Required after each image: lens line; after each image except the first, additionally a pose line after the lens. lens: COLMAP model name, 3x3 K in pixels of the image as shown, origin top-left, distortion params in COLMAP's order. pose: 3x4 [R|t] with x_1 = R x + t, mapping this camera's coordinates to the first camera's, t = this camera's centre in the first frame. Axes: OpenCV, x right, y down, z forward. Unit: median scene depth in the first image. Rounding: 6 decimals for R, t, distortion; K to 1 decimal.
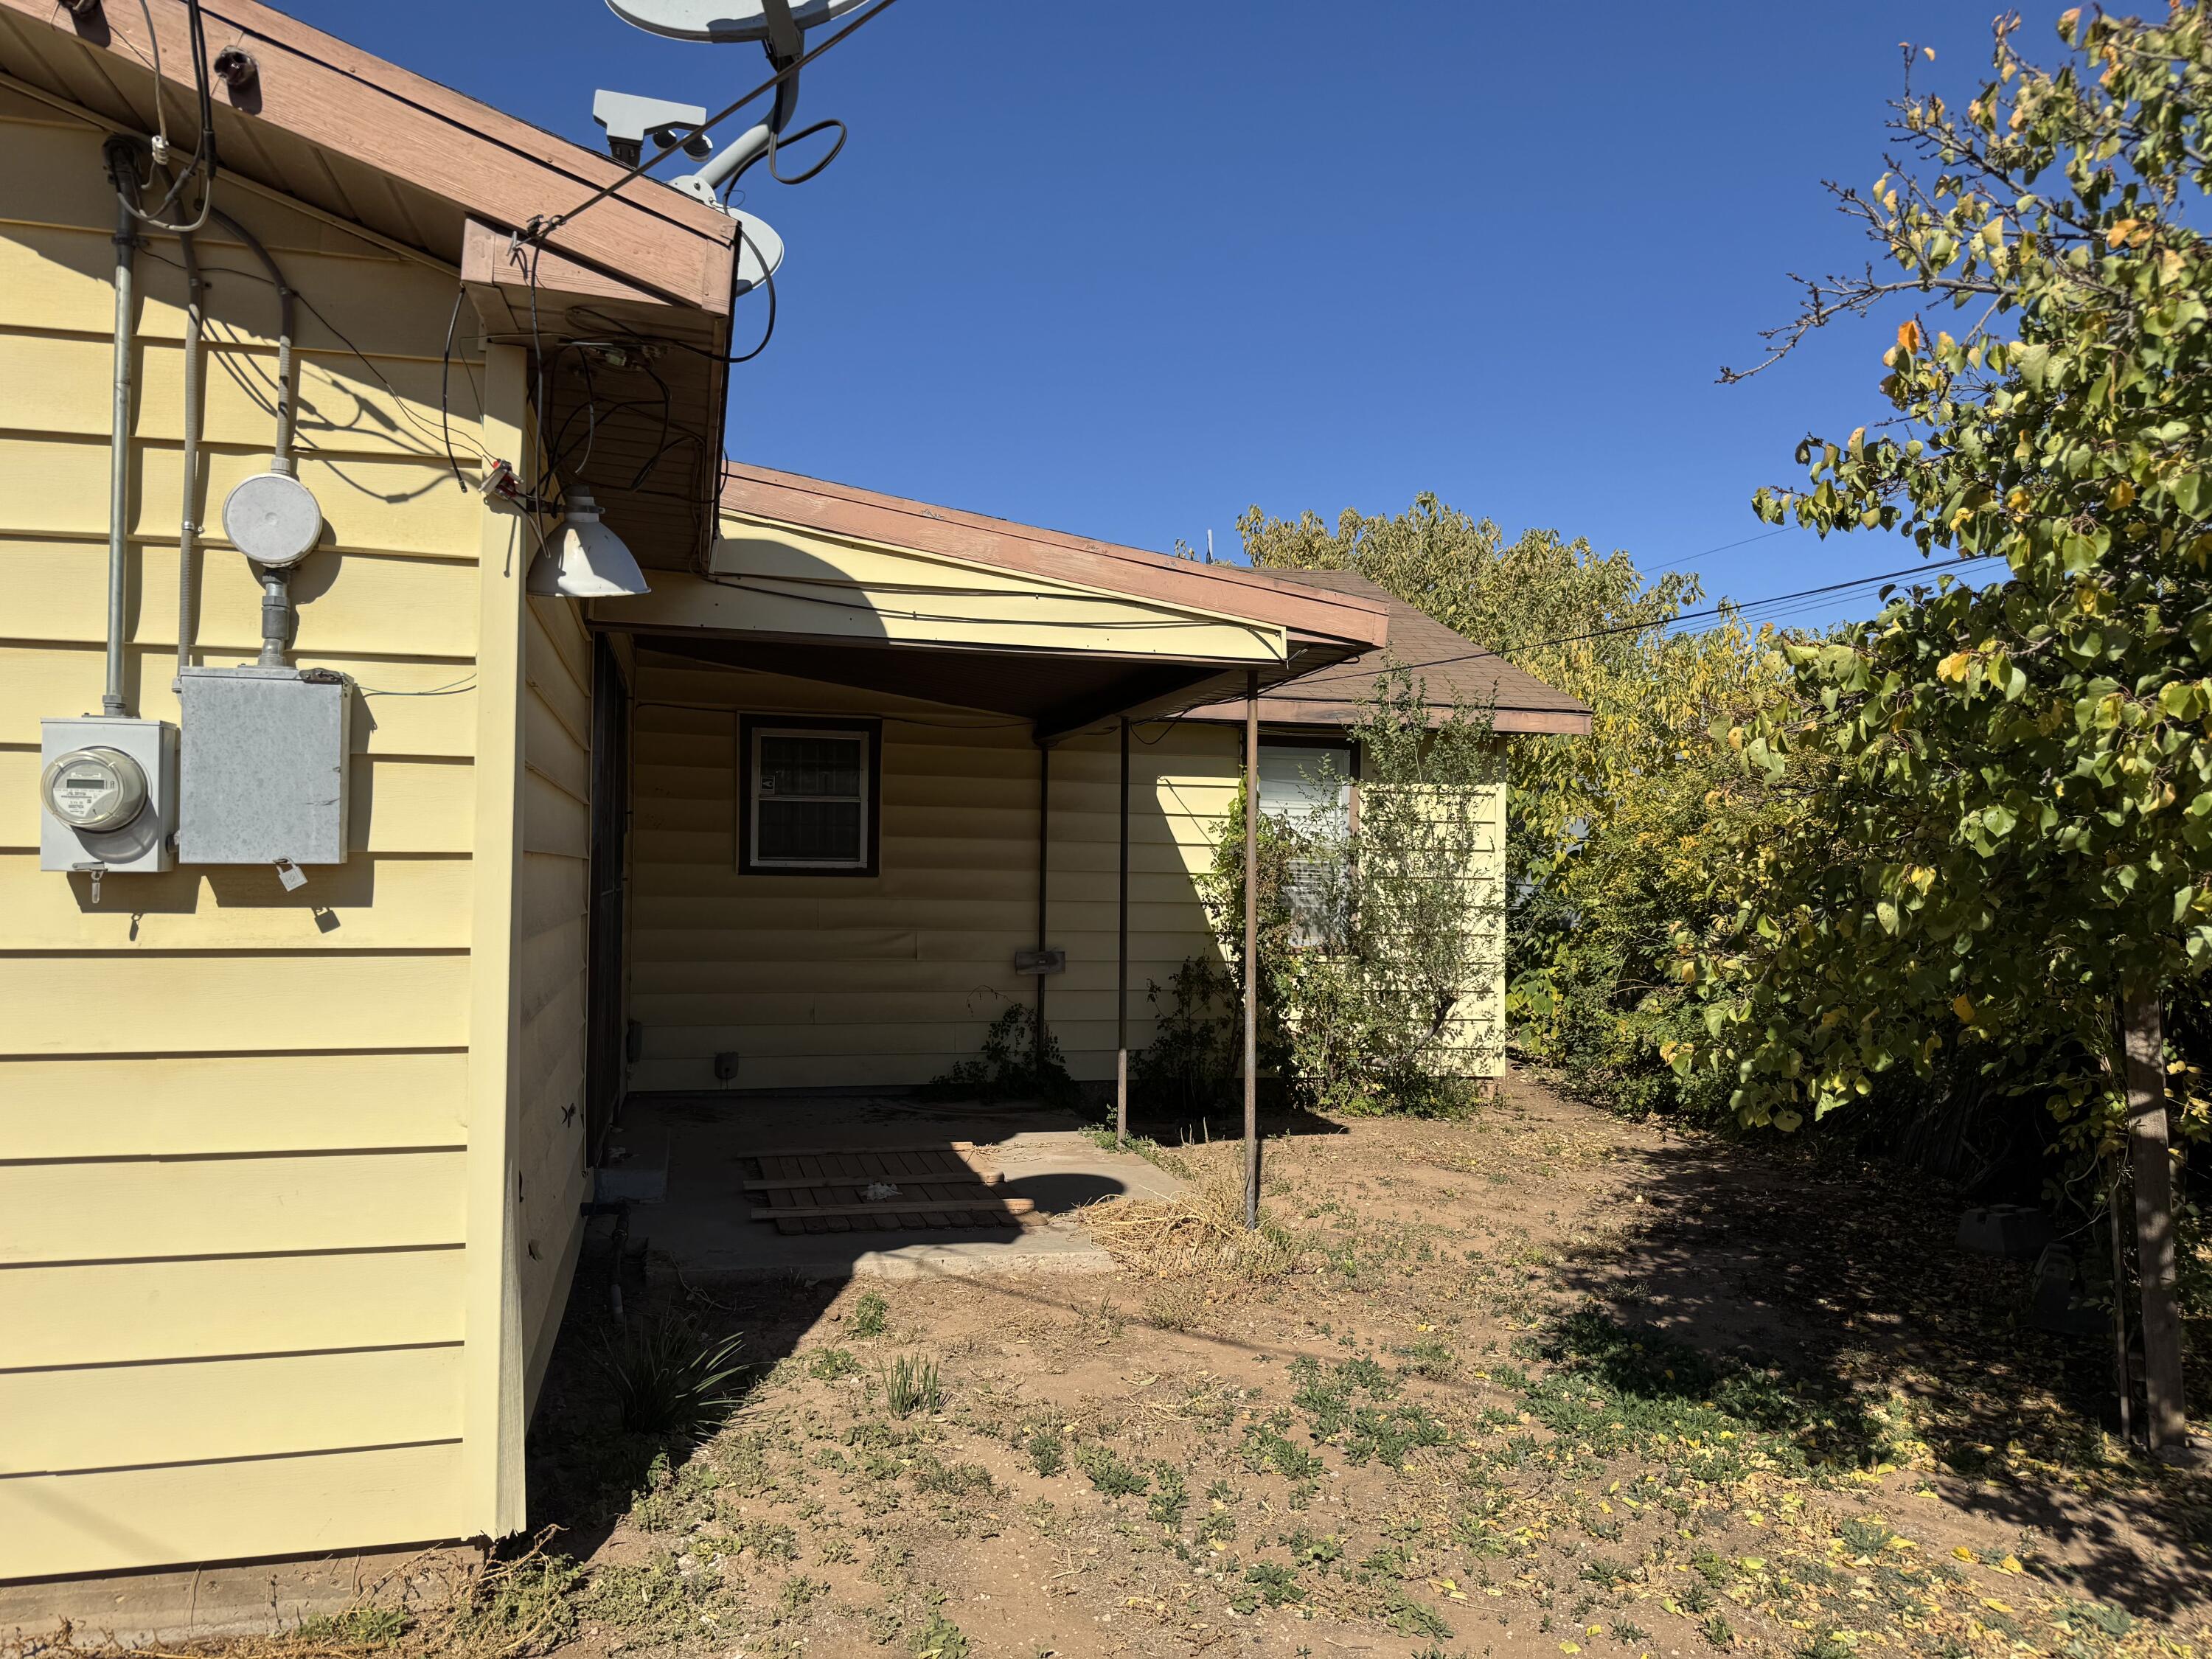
lens RADIAL K [[1622.9, 0, 1106.0], [0, 1622.9, 829.5], [0, 0, 1]] dist [0.029664, -0.001187]
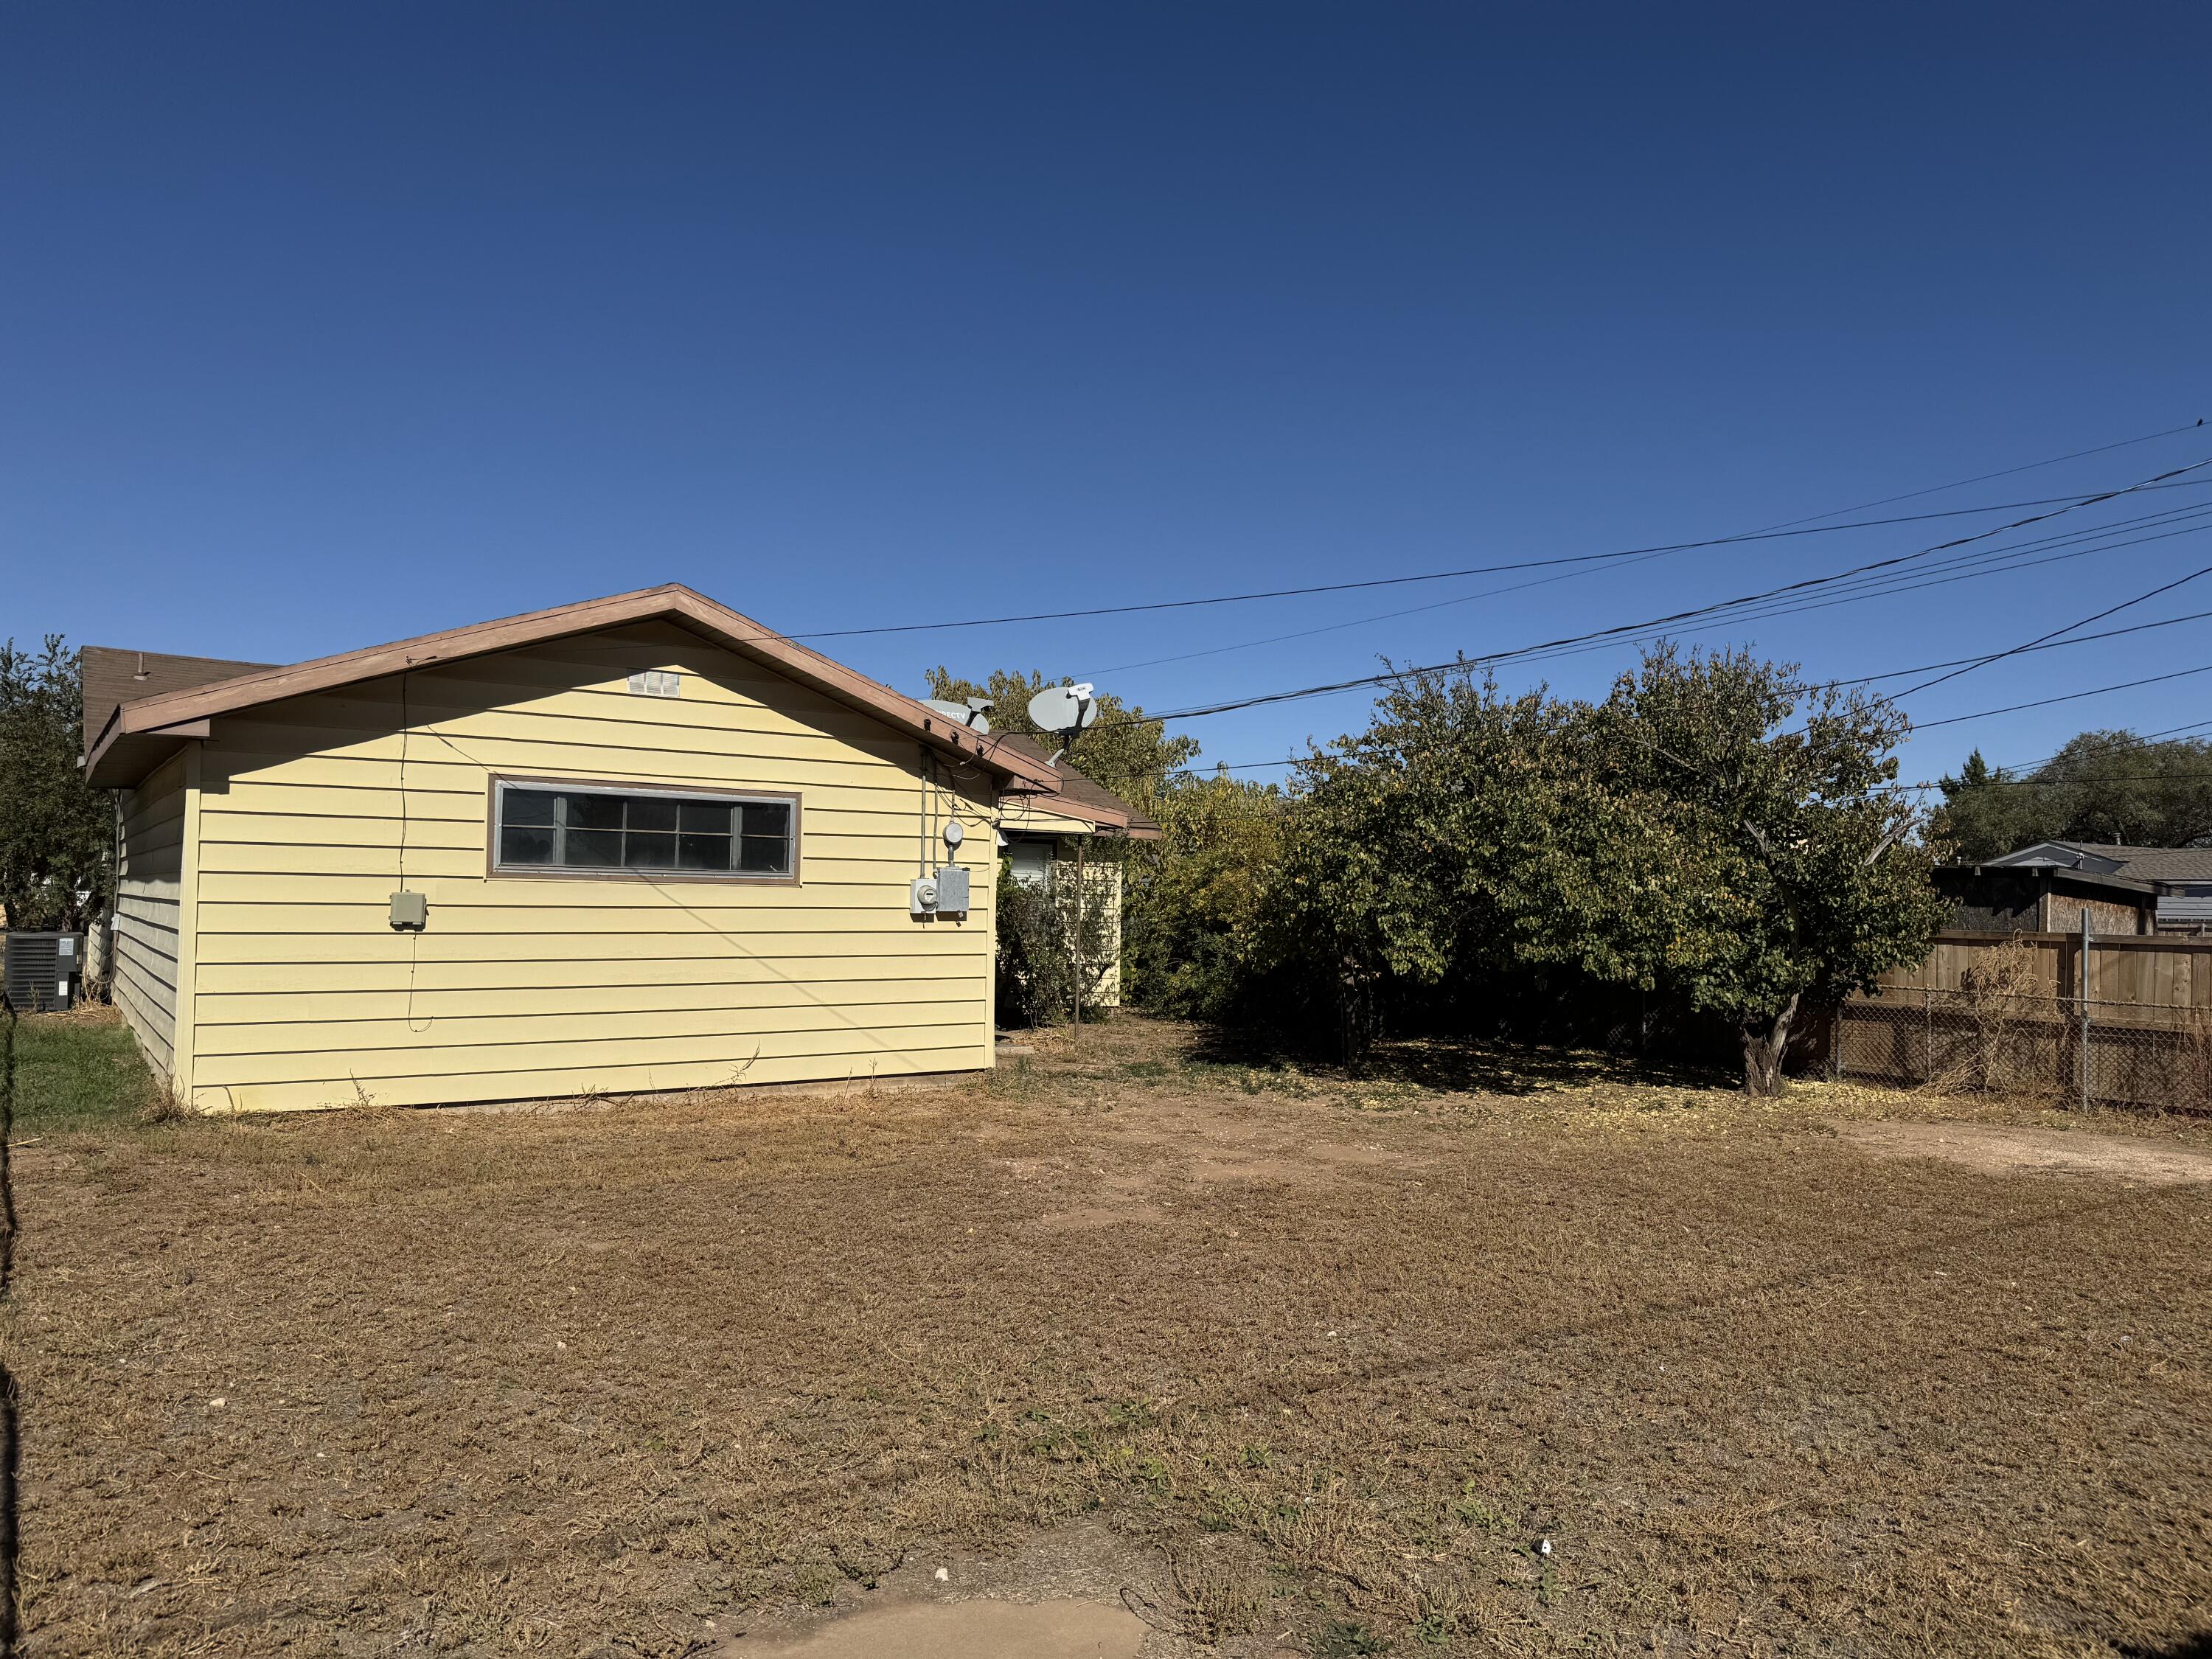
lens RADIAL K [[1536.0, 0, 1106.0], [0, 1536.0, 829.5], [0, 0, 1]] dist [-0.000608, -0.000102]
pose [[0.946944, 0.022120, 0.320636, -1.407136], [-0.018071, 0.999715, -0.015596, -0.137853], [-0.320890, 0.008975, 0.947074, -2.954470]]
